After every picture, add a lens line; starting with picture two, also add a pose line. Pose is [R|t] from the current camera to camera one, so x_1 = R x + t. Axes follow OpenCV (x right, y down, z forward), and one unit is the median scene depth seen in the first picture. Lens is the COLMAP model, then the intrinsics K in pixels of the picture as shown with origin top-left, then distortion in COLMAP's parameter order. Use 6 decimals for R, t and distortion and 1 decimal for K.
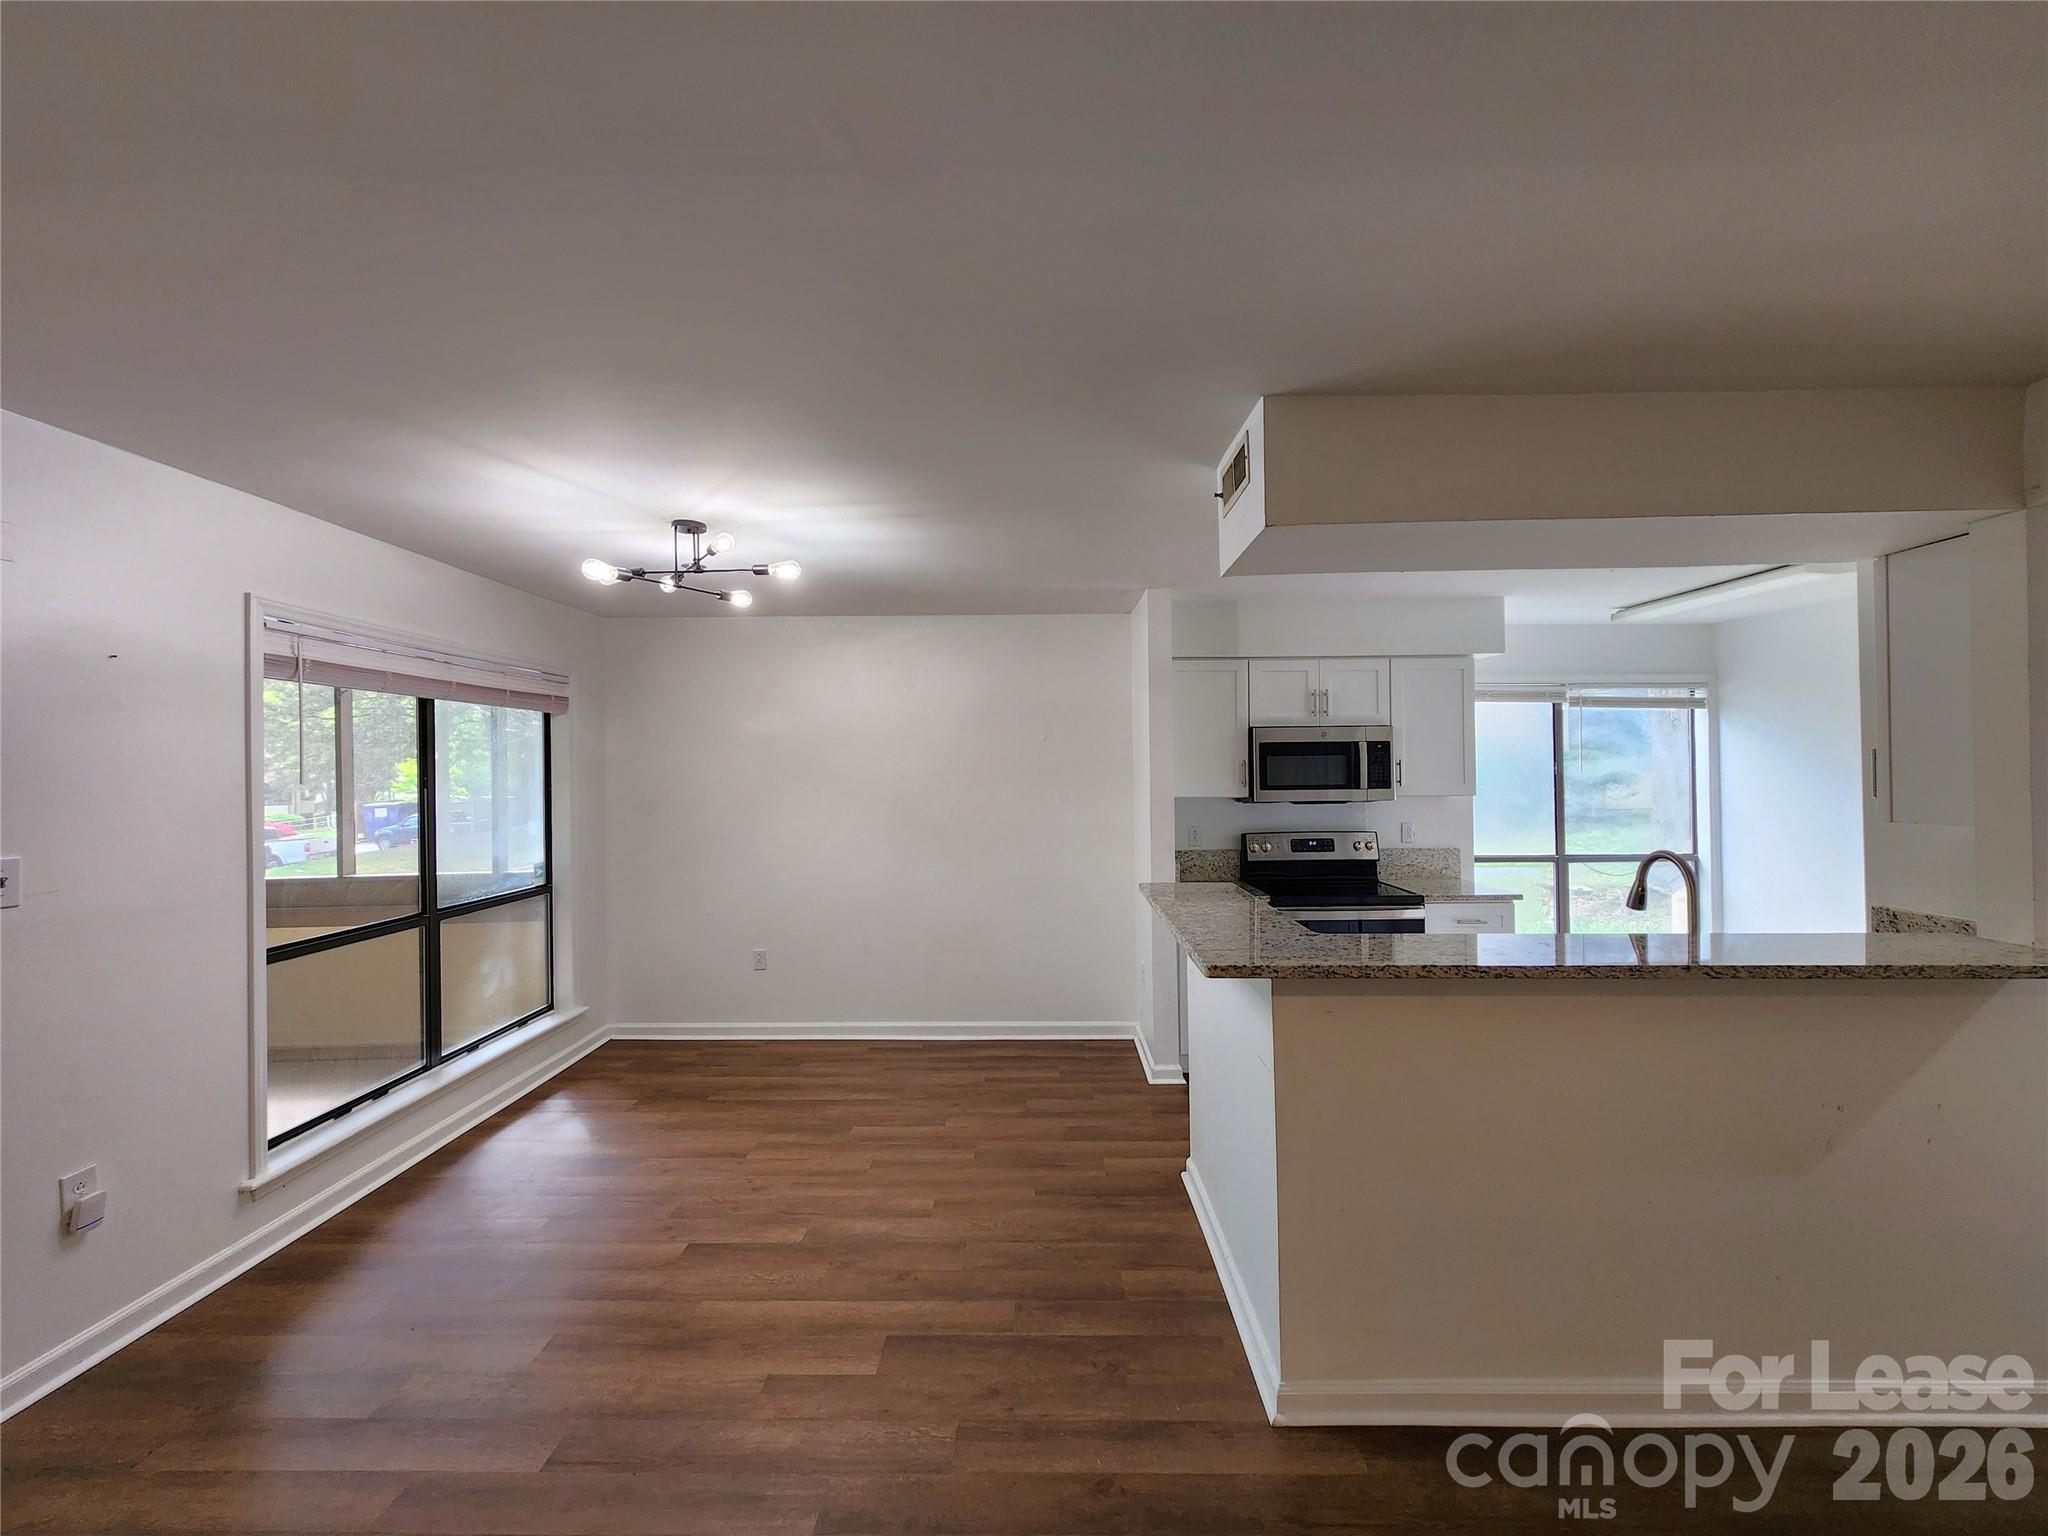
lens RADIAL K [[840.5, 0, 1035.3], [0, 840.5, 760.3], [0, 0, 1]] dist [0.001212, 0.000107]
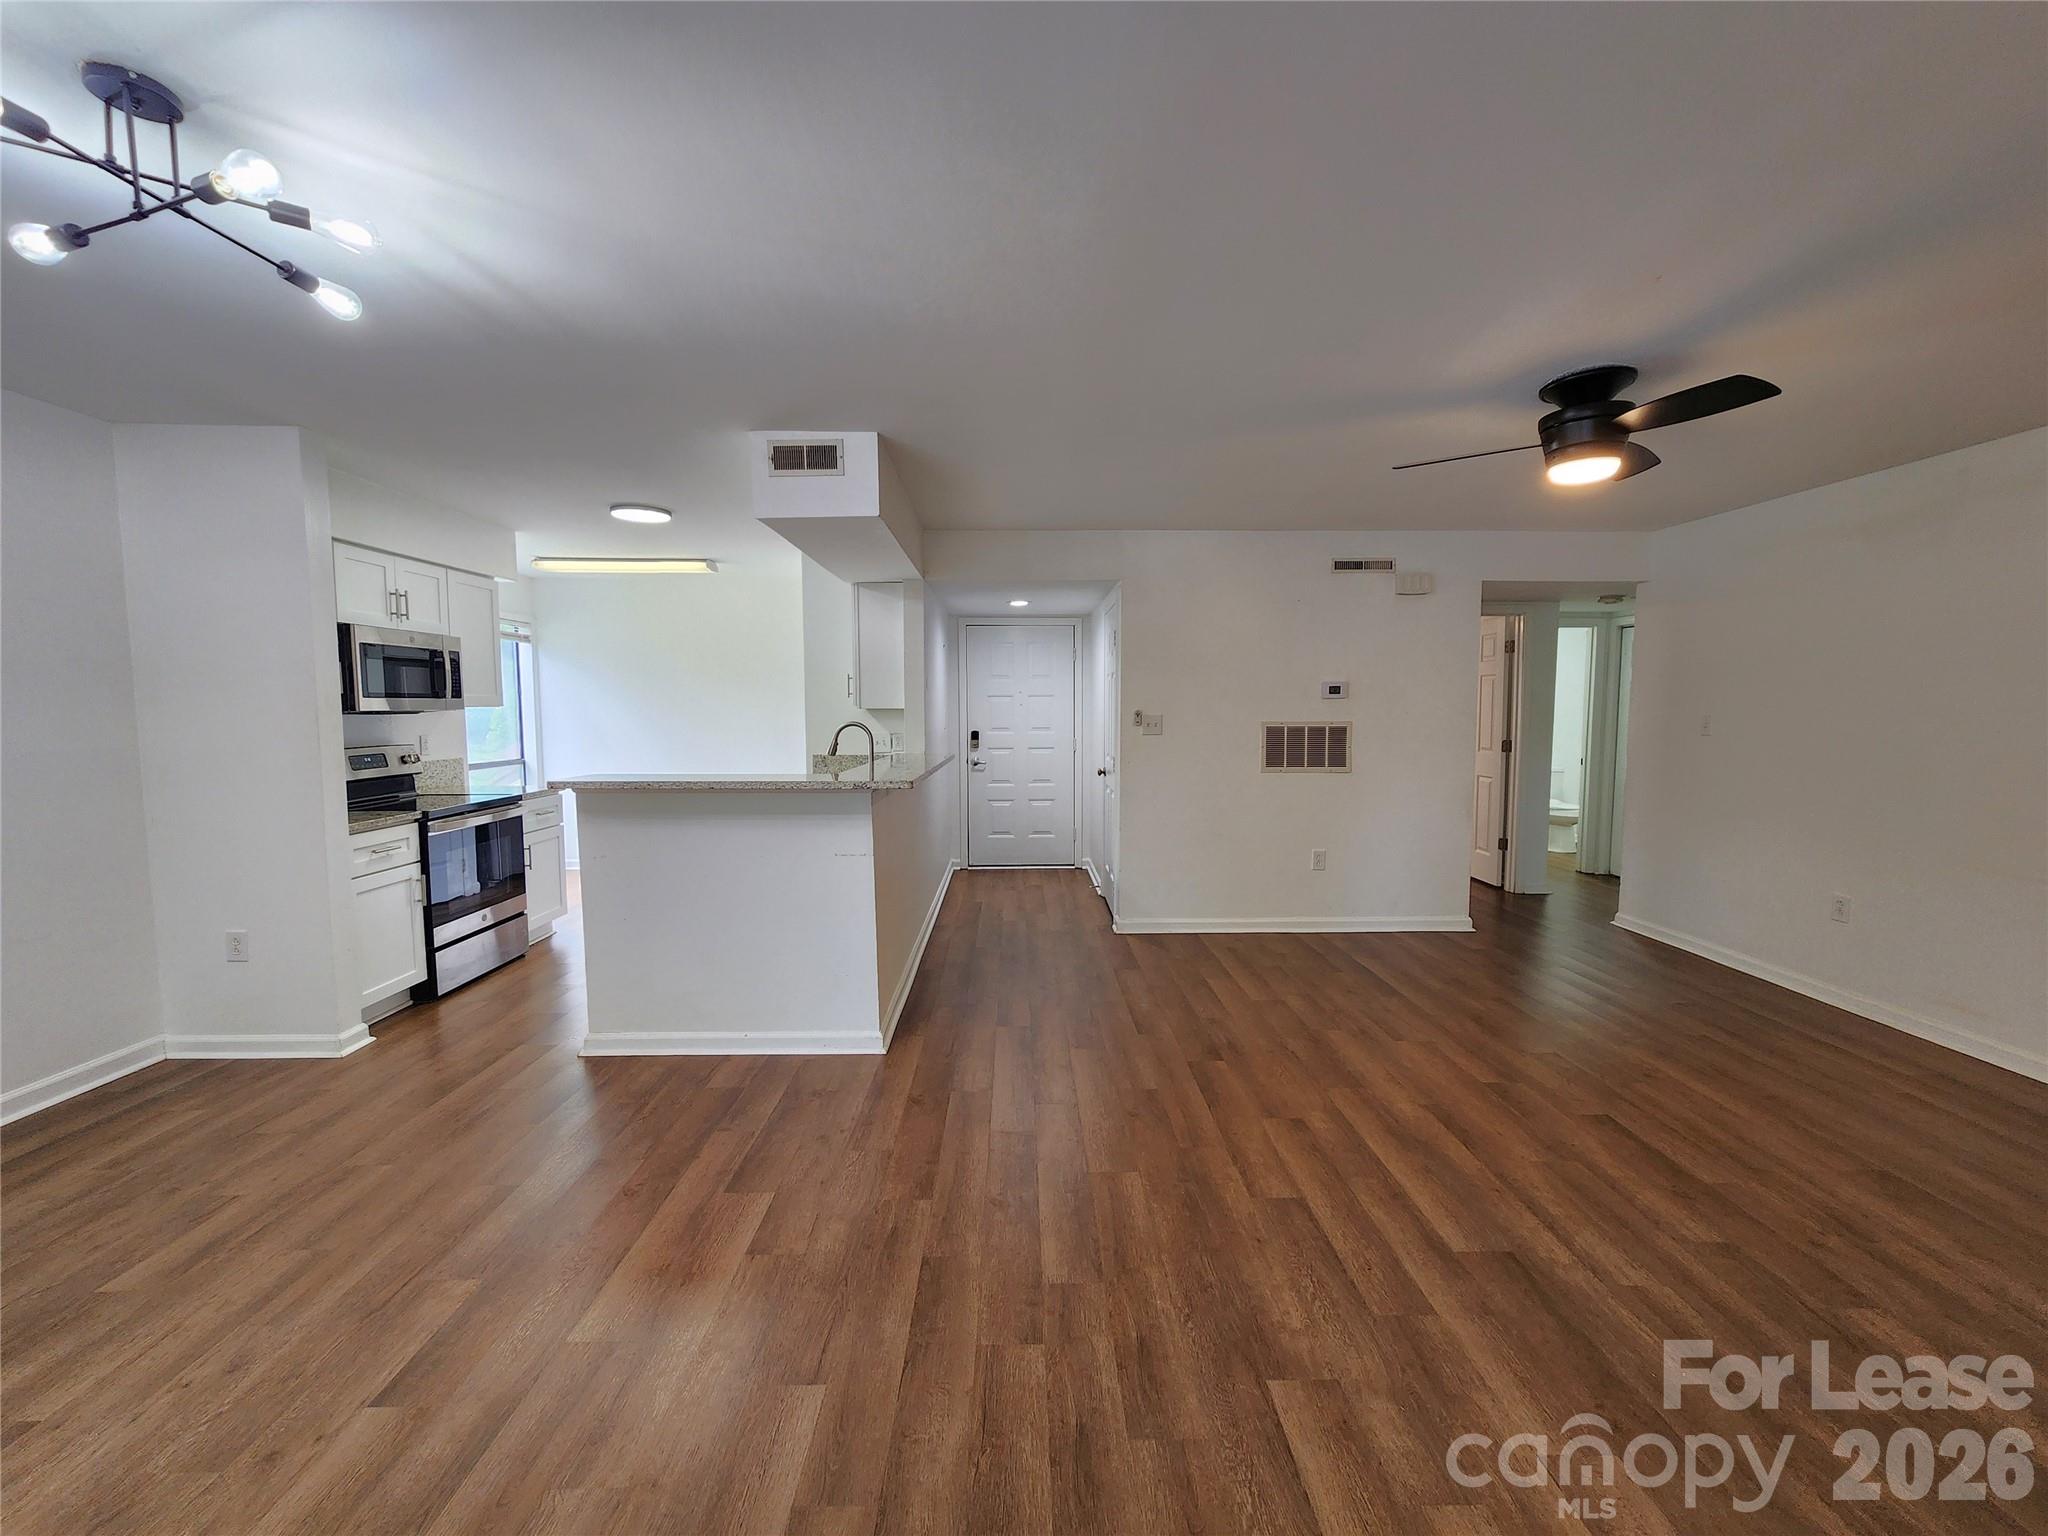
lens RADIAL K [[840.5, 0, 1023.1], [0, 840.5, 768.4], [0, 0, 1]] dist [0.001212, 0.000107]
pose [[-0.018722, -0.064810, 0.997722, -0.613527], [-0.014535, 0.997809, 0.064543, 0.042301], [-0.999719, -0.013293, -0.019623, 0.335456]]
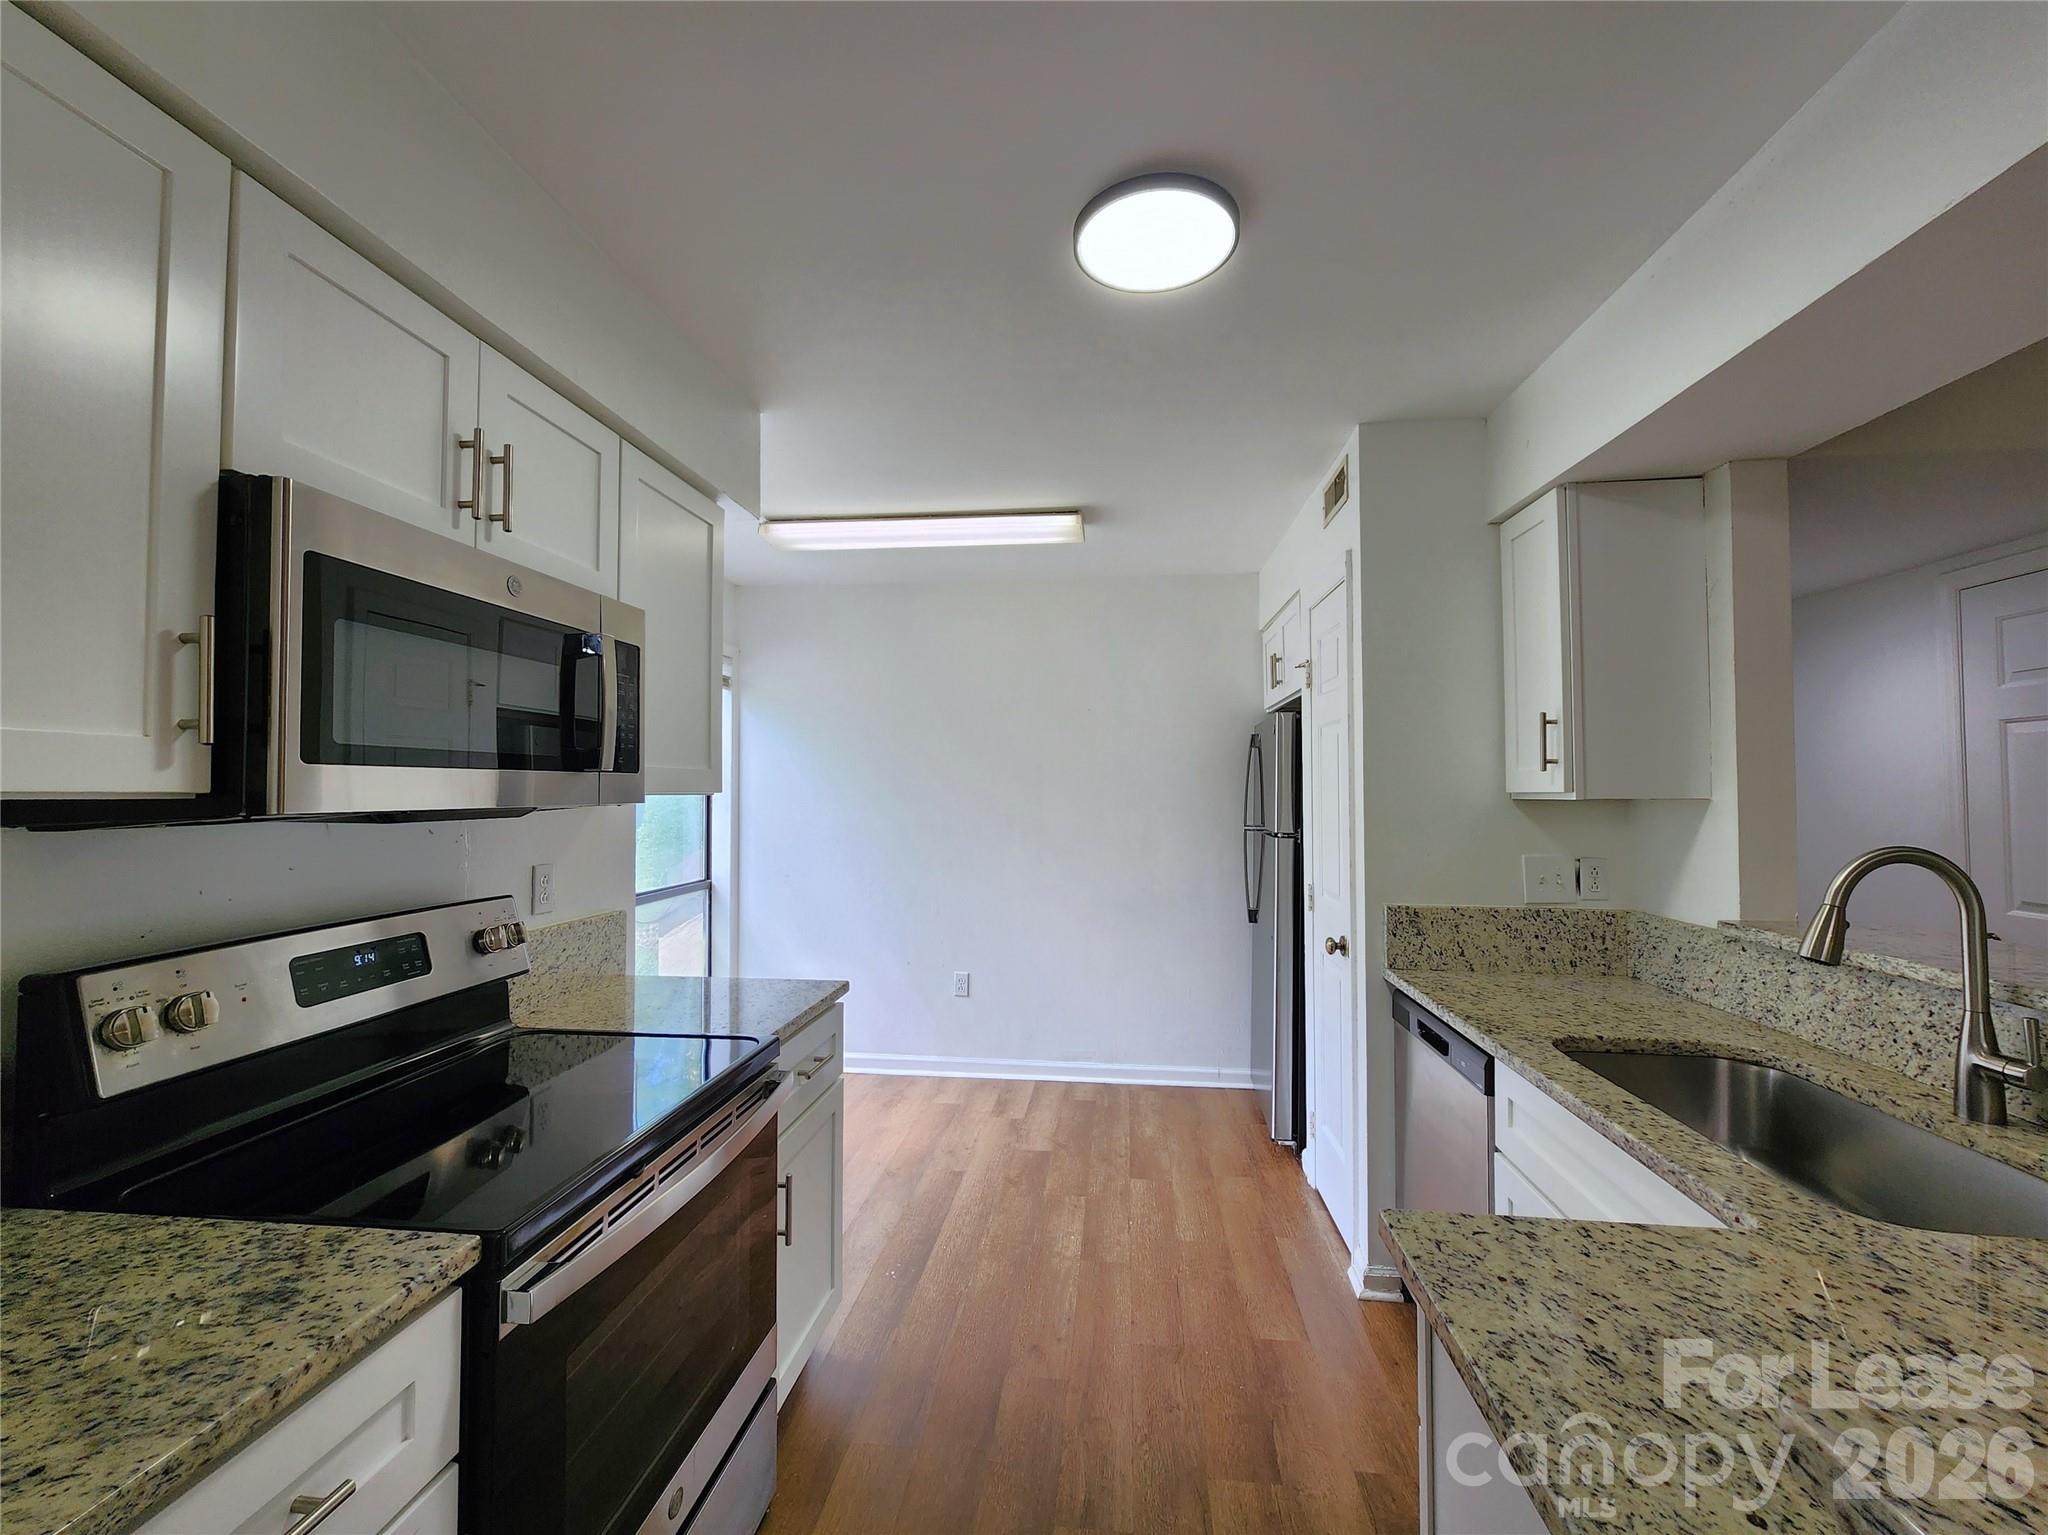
lens RADIAL K [[840.5, 0, 1027.5], [0, 840.5, 769.3], [0, 0, 1]] dist [0.001212, 0.000107]
pose [[0.106150, 0.036440, 0.993682, 0.065573], [-0.012788, 0.999296, -0.035280, 0.042455], [-0.994268, -0.008962, 0.106541, 0.783157]]
